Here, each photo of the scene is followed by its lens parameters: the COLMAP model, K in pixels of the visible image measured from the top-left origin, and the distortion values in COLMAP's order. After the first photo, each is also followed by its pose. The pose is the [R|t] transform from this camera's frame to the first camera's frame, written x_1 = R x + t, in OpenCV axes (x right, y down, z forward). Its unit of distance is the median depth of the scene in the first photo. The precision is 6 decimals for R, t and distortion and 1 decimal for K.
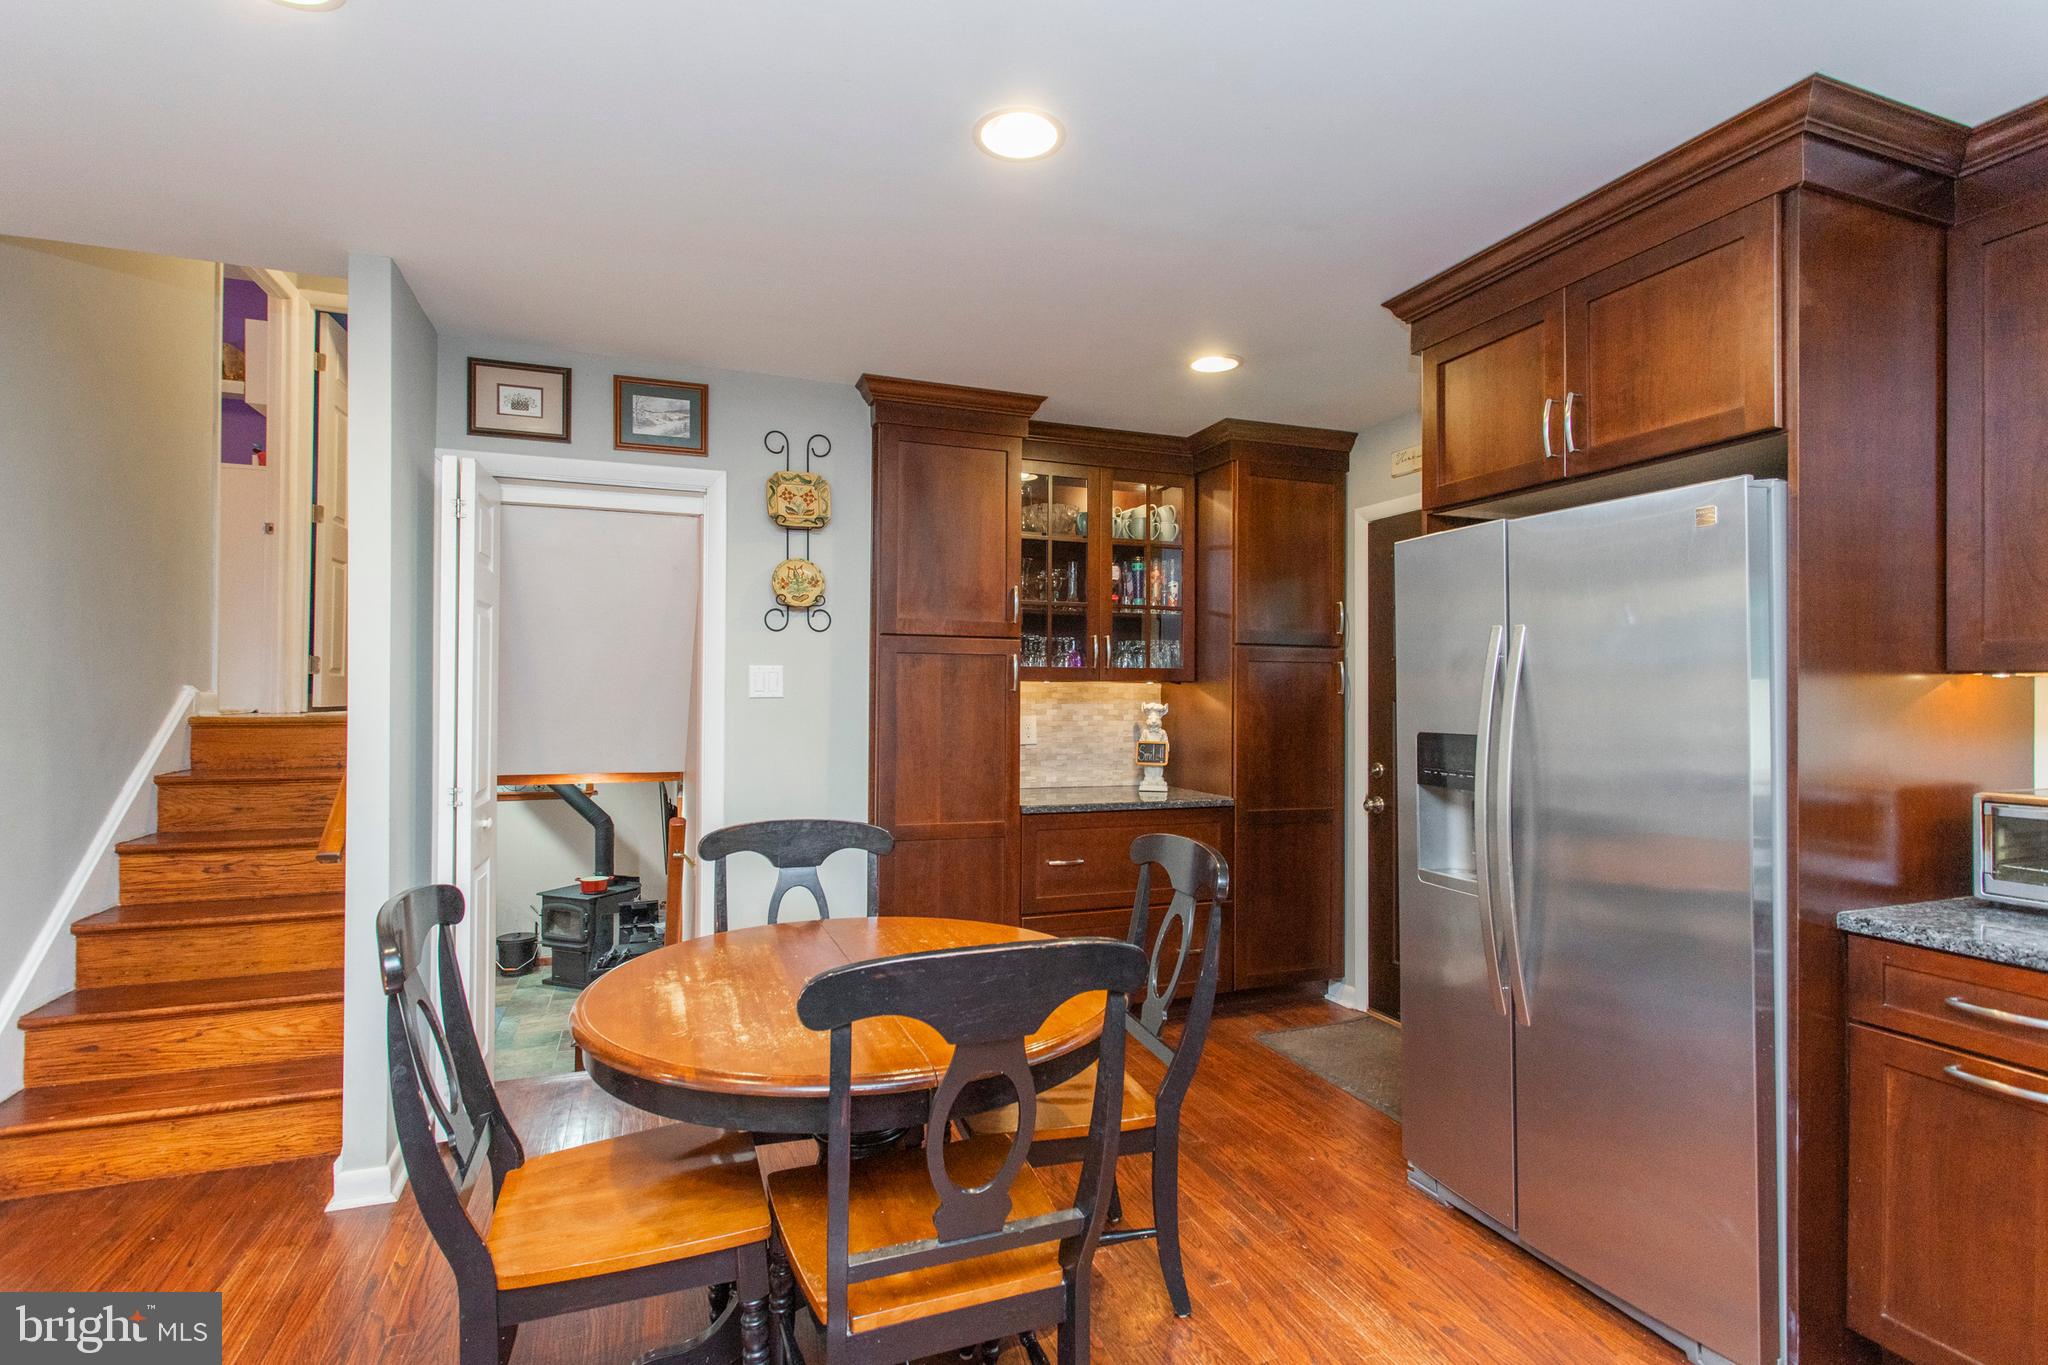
lens RADIAL K [[976.2, 0, 1054.8], [0, 976.2, 674.3], [0, 0, 1]] dist [-0.005232, 0.001603]
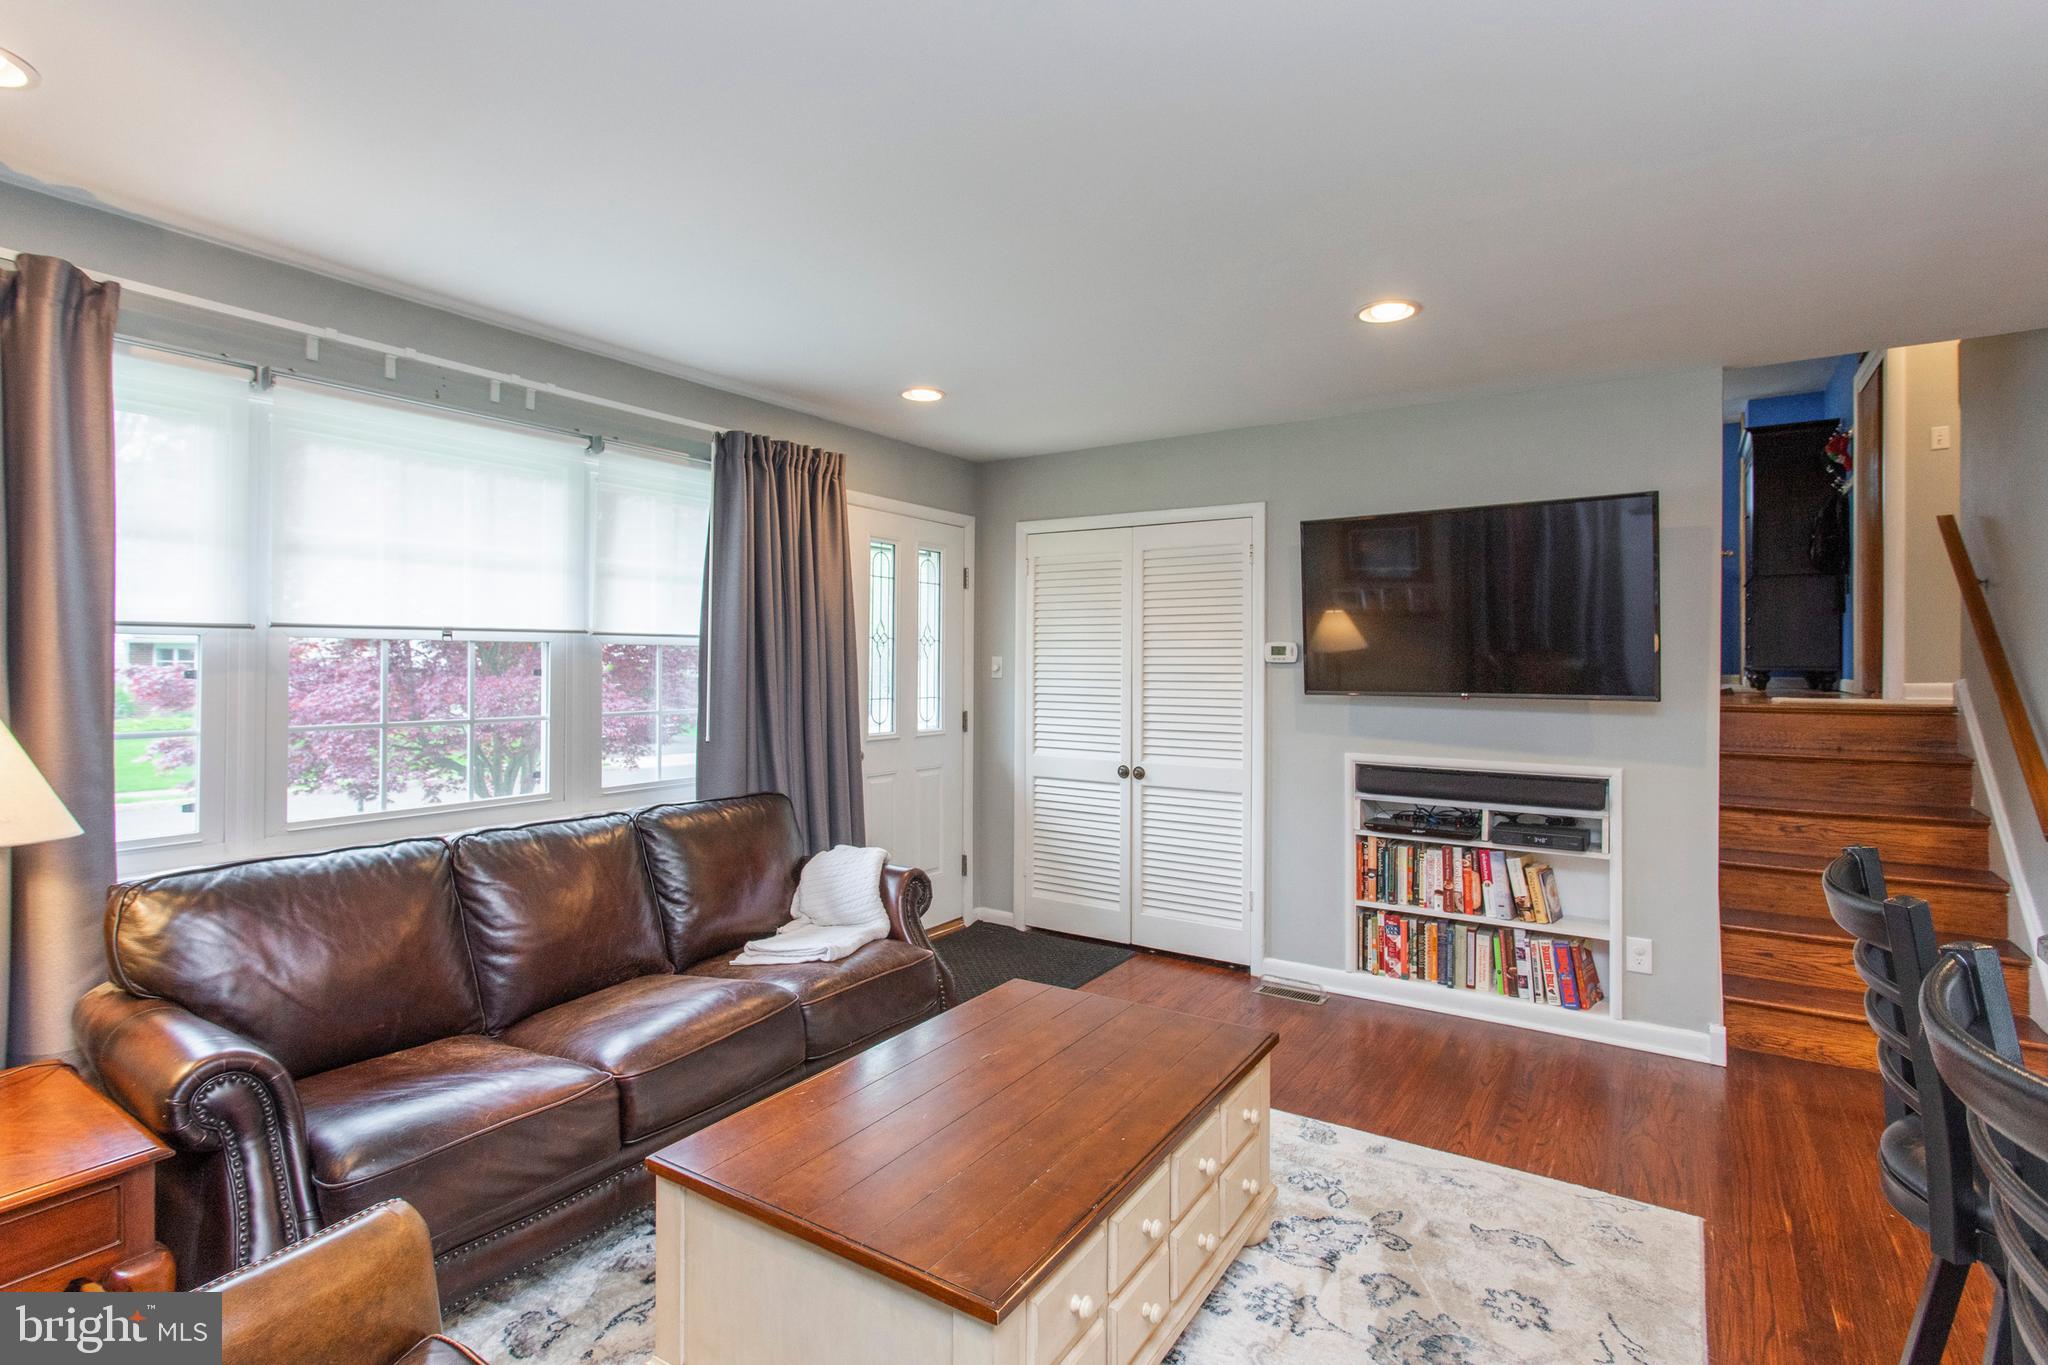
lens RADIAL K [[976.2, 0, 1012.5], [0, 976.2, 666.0], [0, 0, 1]] dist [-0.005232, 0.001603]
pose [[0.566206, -0.002619, -0.824260, -0.377317], [0.020114, 0.999741, 0.010640, -0.037806], [0.824018, -0.022604, 0.566112, -0.481819]]
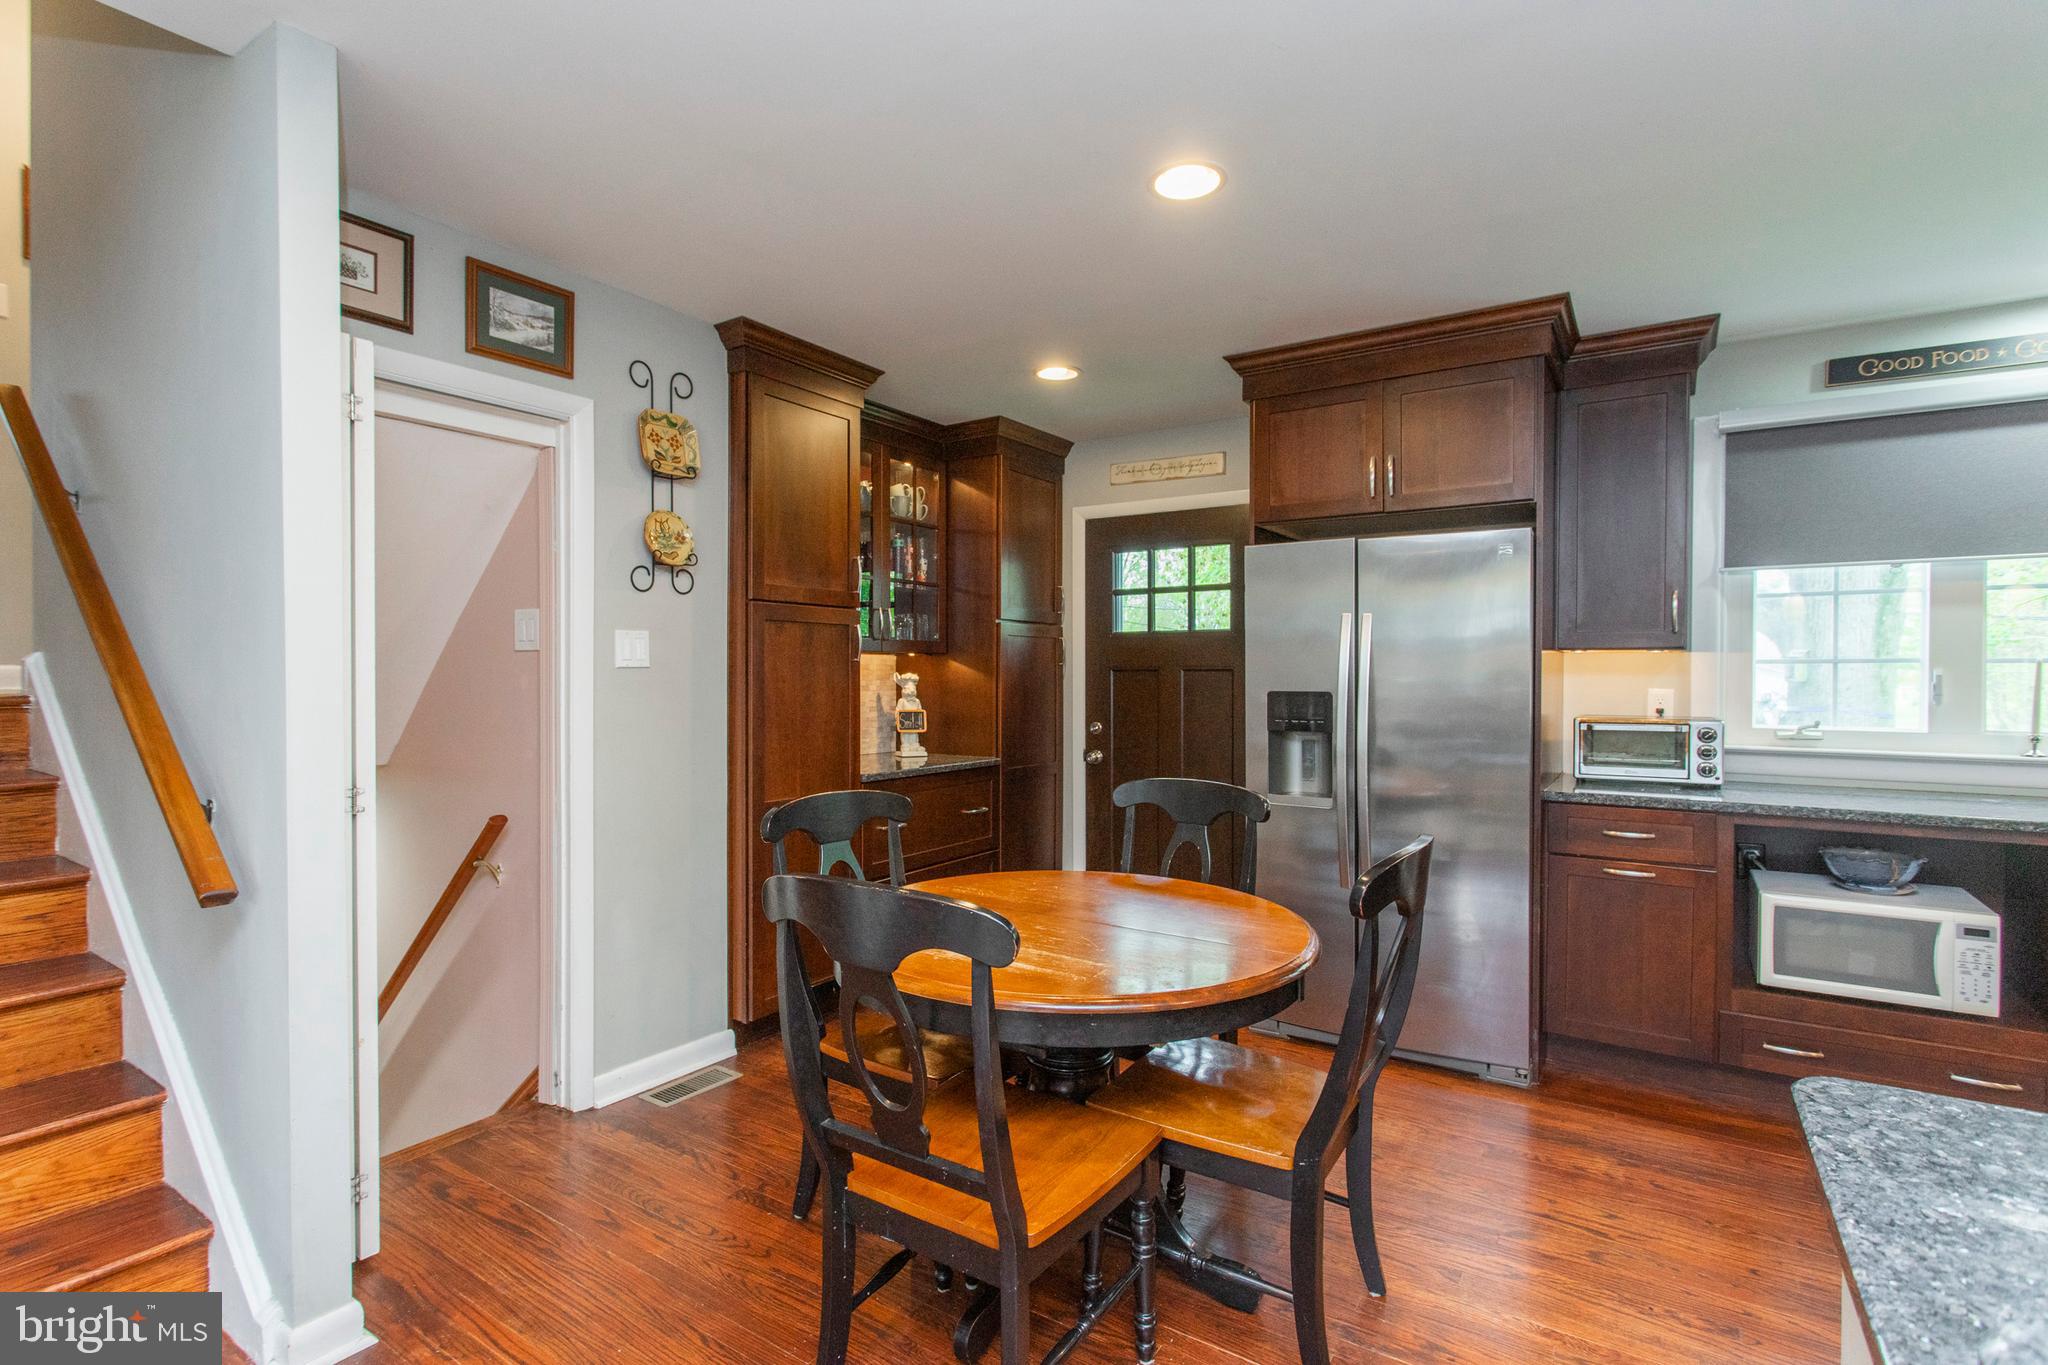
lens RADIAL K [[976.2, 0, 1022.4], [0, 976.2, 675.5], [0, 0, 1]] dist [-0.005232, 0.001603]
pose [[0.814217, -0.004888, 0.580541, -0.514832], [-0.011129, 0.999649, 0.024025, 0.006187], [-0.580455, -0.026022, 0.813877, 0.088385]]
